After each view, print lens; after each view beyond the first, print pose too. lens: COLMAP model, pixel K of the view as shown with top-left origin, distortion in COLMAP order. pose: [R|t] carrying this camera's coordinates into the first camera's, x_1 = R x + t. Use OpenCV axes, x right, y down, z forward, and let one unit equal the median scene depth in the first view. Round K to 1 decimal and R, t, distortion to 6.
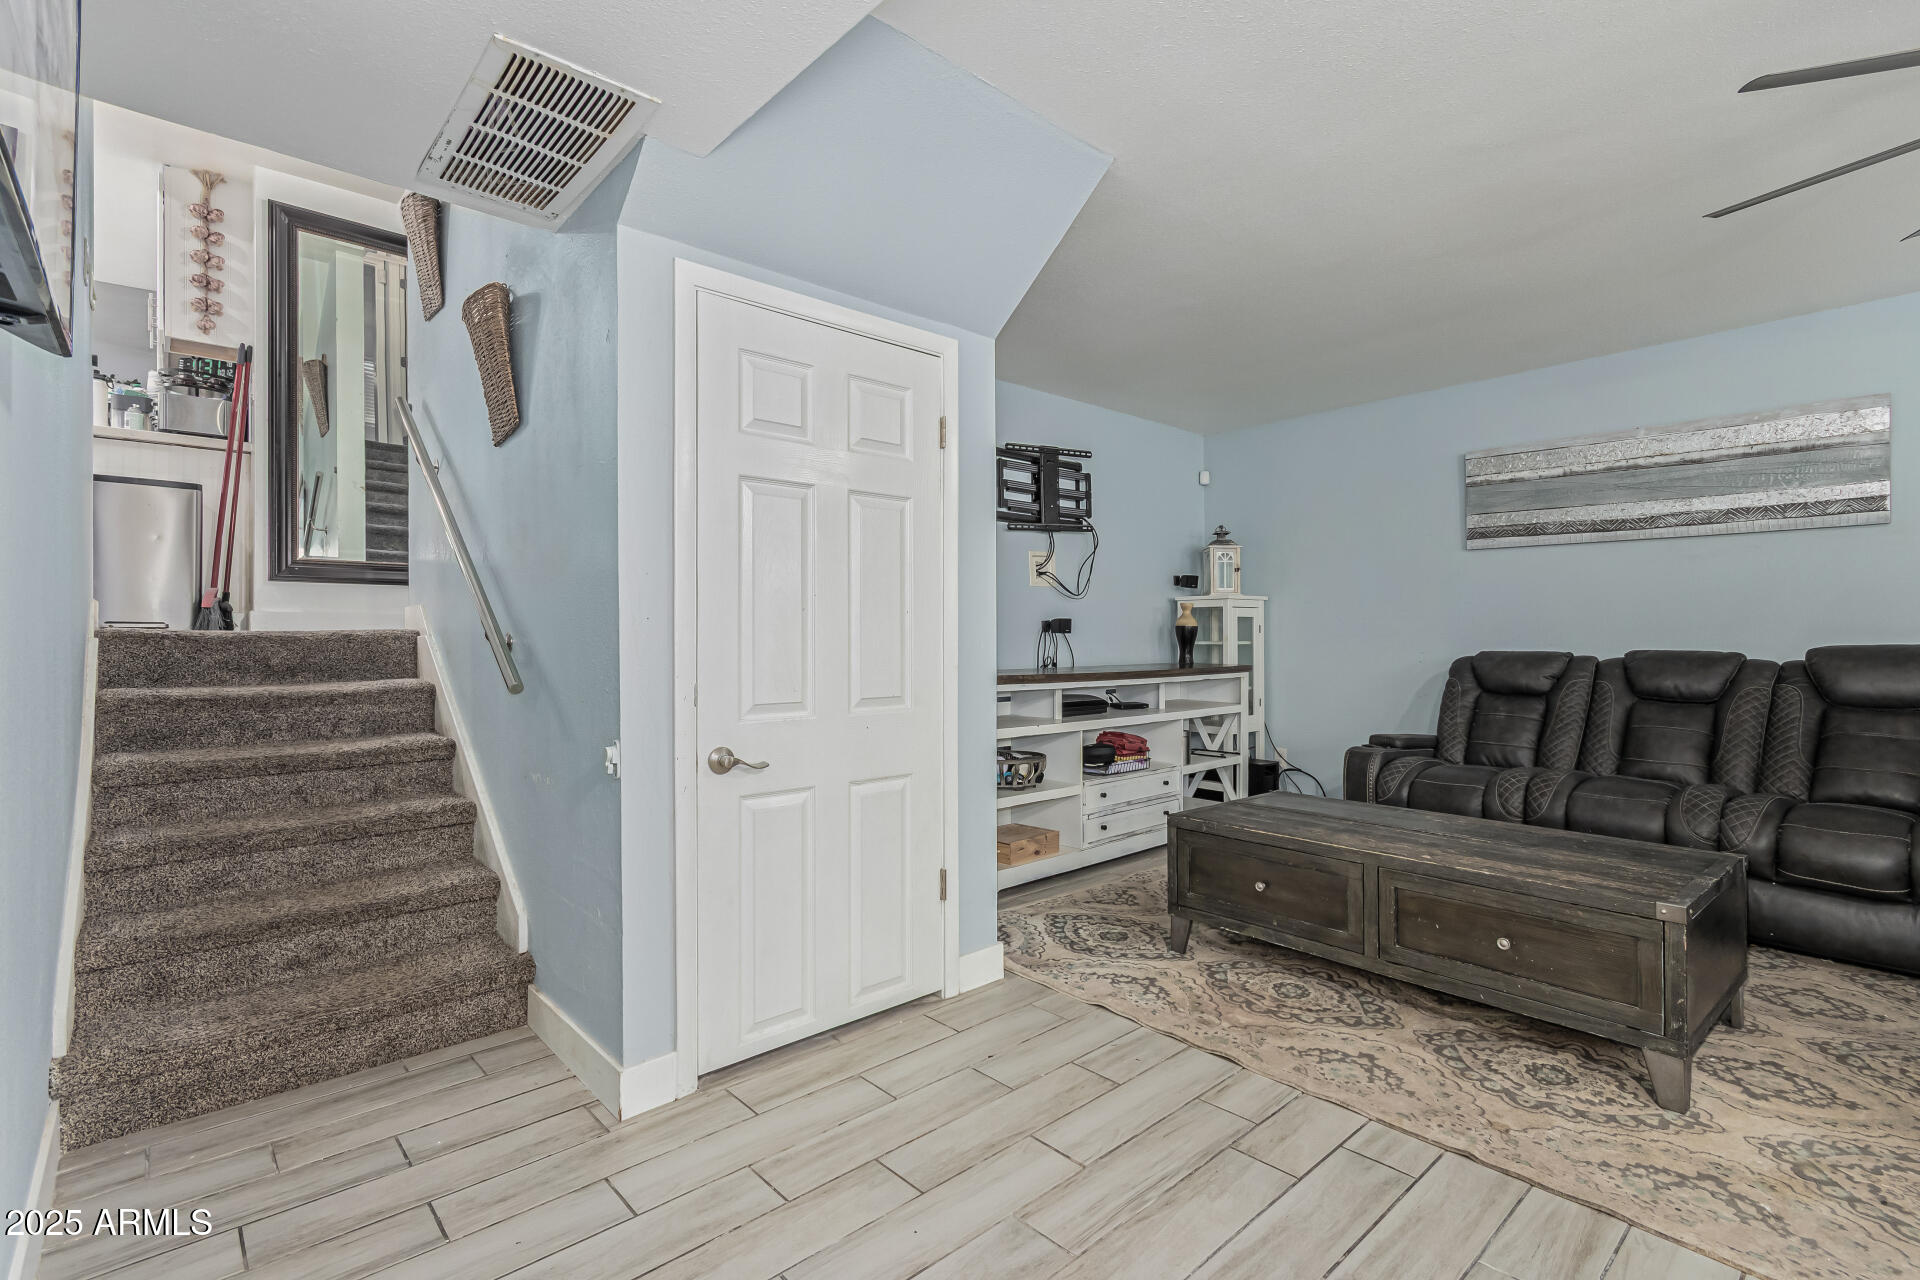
lens RADIAL K [[881.6, 0, 960.0], [0, 881.6, 640.0], [0, 0, 1]] dist [0.000920, 0.000658]
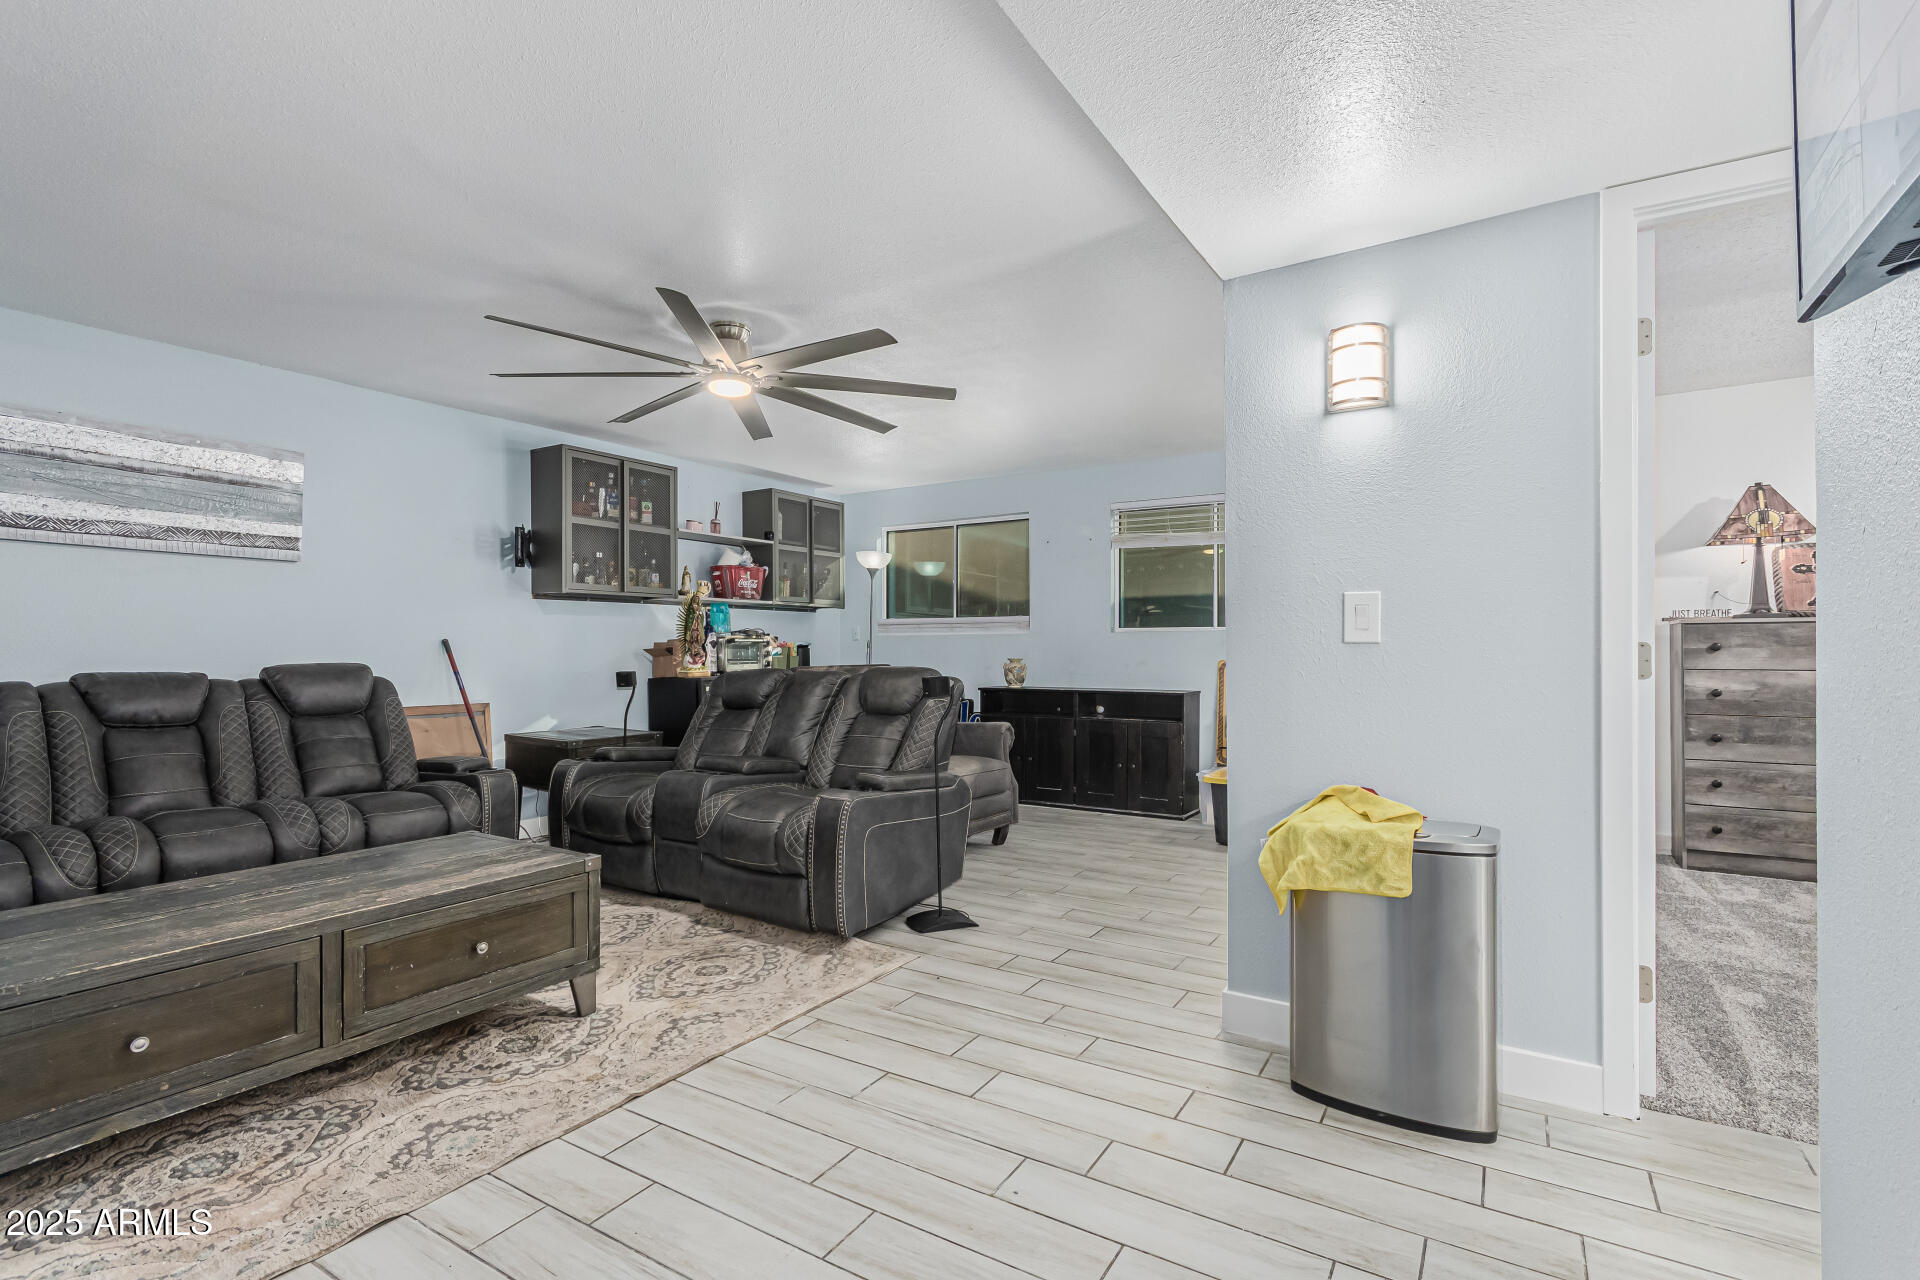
lens RADIAL K [[896.9, 0, 967.2], [0, 896.9, 642.5], [0, 0, 1]] dist [0.004992, 0.001370]
pose [[-0.283186, 0.014528, 0.958955, -0.366639], [0.009147, 0.999881, -0.012447, 0.000743], [-0.959021, 0.005247, -0.283285, 0.476577]]
